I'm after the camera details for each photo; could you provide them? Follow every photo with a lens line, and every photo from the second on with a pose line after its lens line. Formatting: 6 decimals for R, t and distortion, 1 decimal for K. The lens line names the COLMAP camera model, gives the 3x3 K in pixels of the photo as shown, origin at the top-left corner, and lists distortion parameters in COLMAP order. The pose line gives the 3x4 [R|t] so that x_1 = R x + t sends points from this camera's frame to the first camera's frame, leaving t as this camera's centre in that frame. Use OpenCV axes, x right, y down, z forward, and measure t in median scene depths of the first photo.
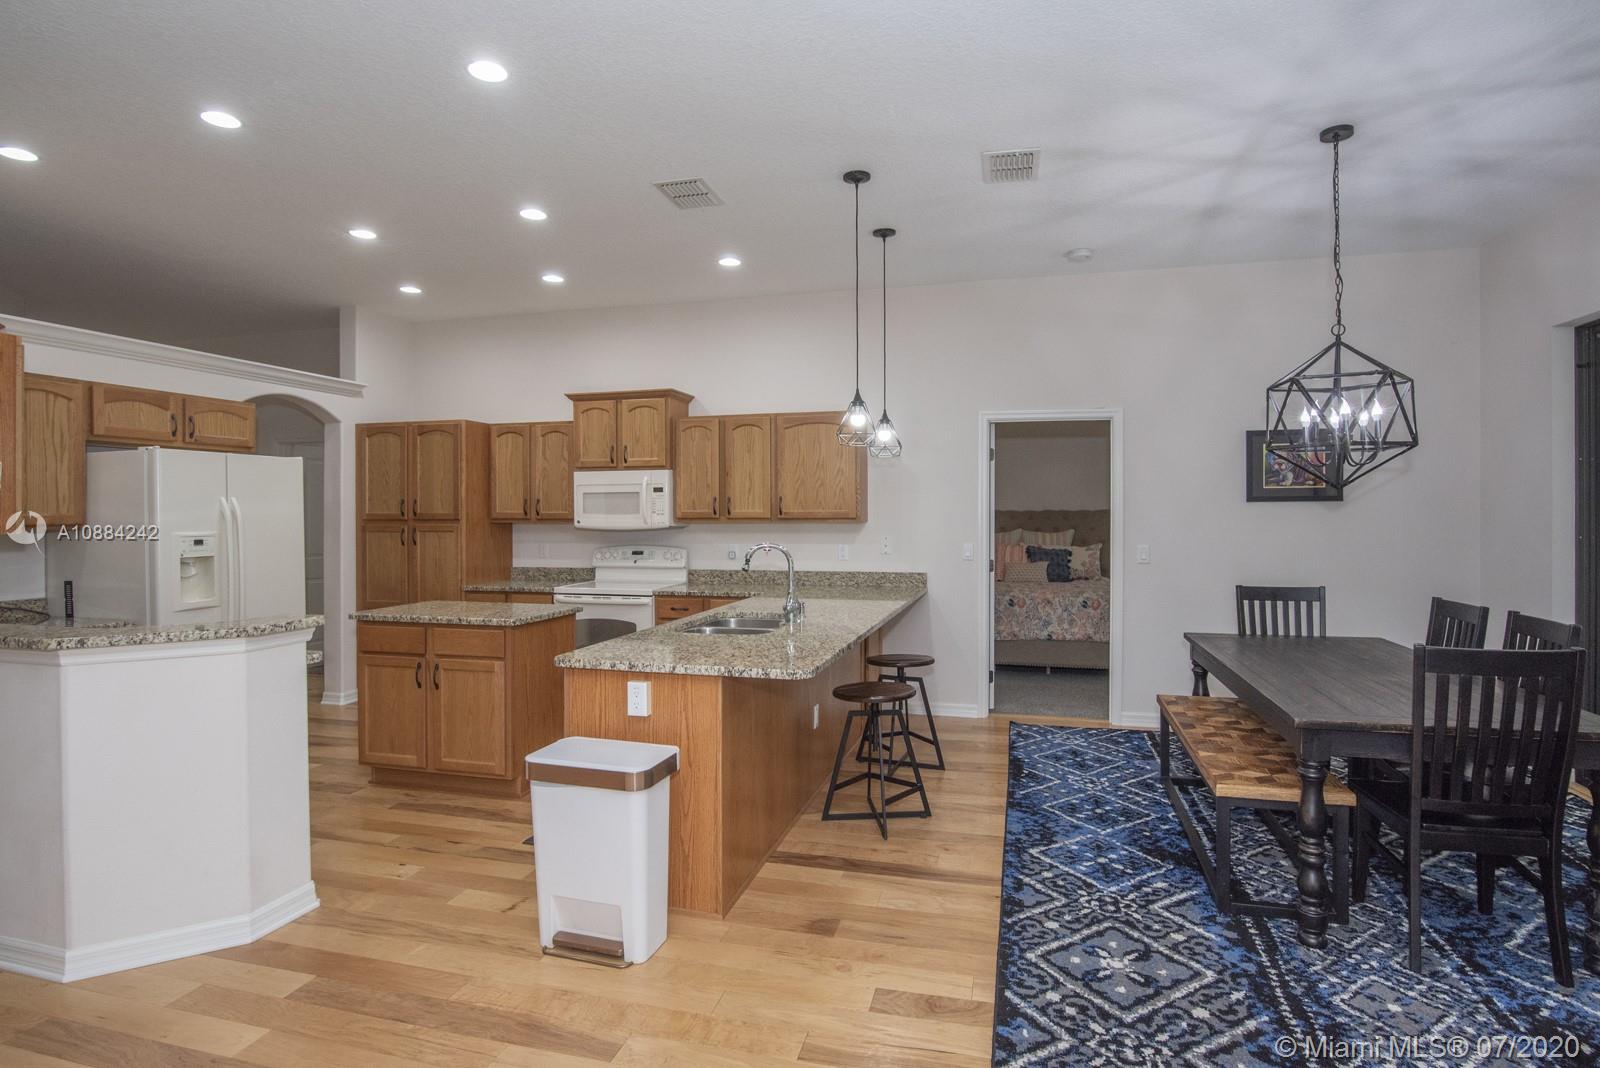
lens RADIAL K [[824.9, 0, 822.5], [0, 824.9, 514.1], [0, 0, 1]] dist [-0.019473, -0.000436]
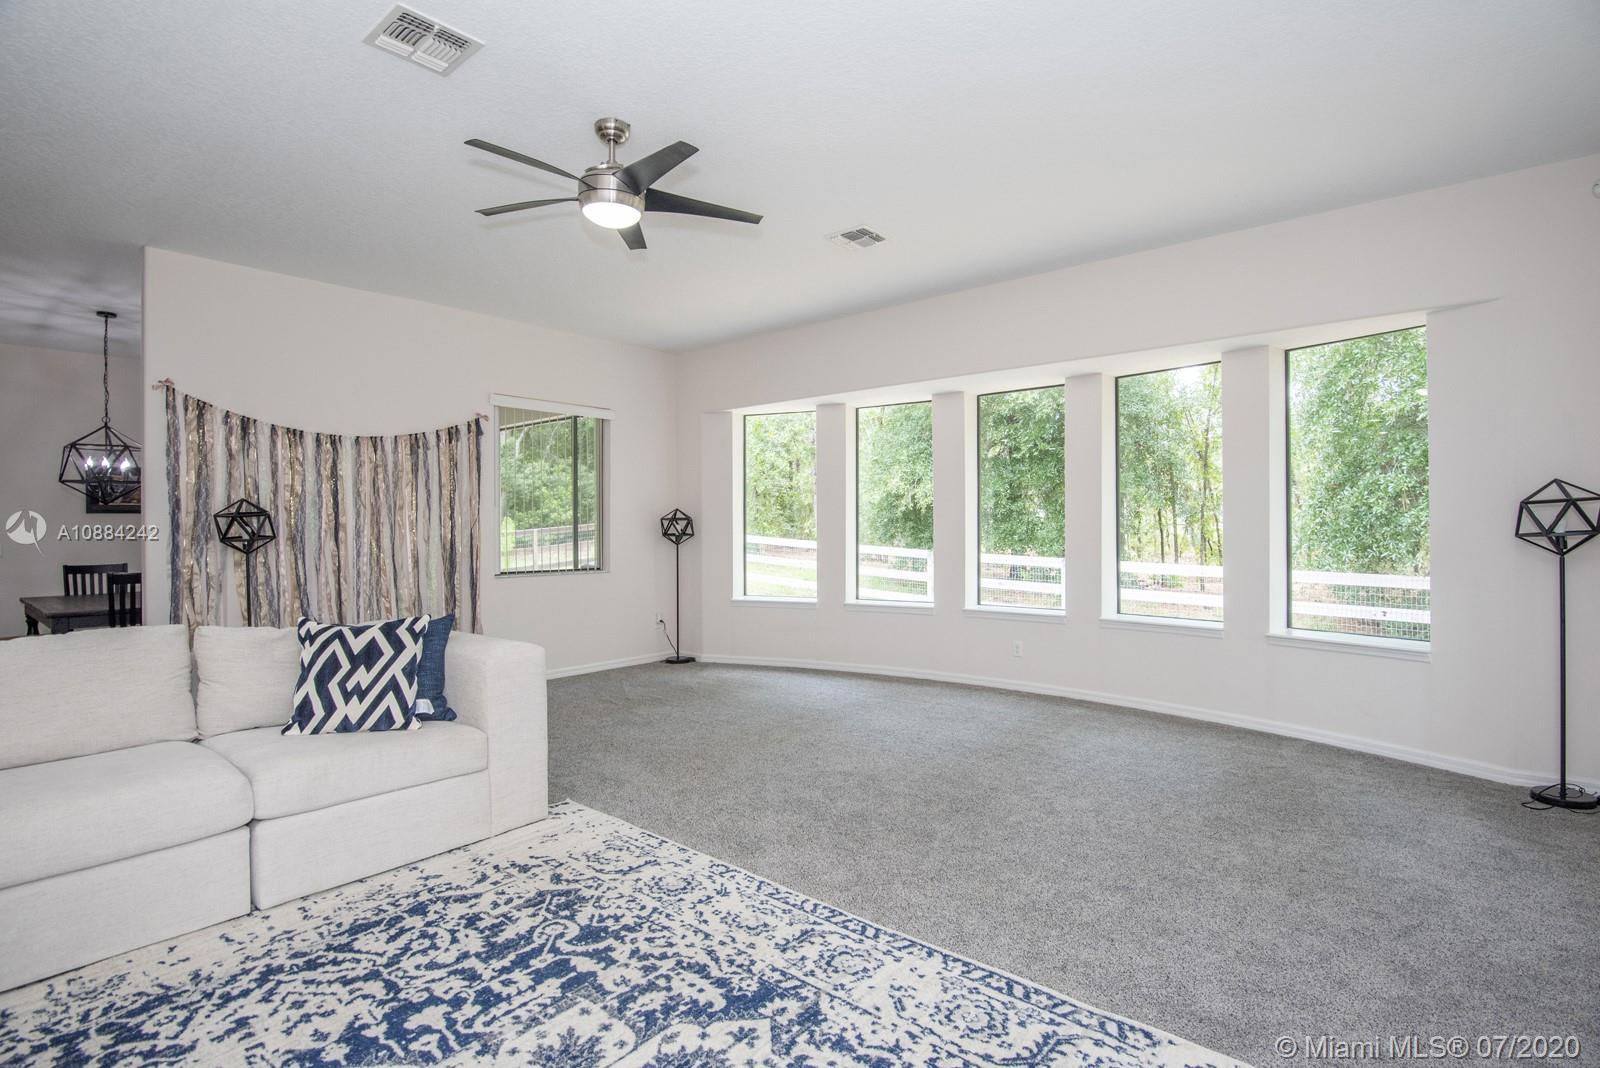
lens RADIAL K [[782.2, 0, 800.0], [0, 782.2, 534.0], [0, 0, 1]] dist [-0.000725, -0.000277]
pose [[0.448743, -0.002378, 0.893658, -0.166051], [0.004415, 0.999990, 0.000445, 0.028529], [-0.893650, 0.003746, 0.448749, -0.780053]]
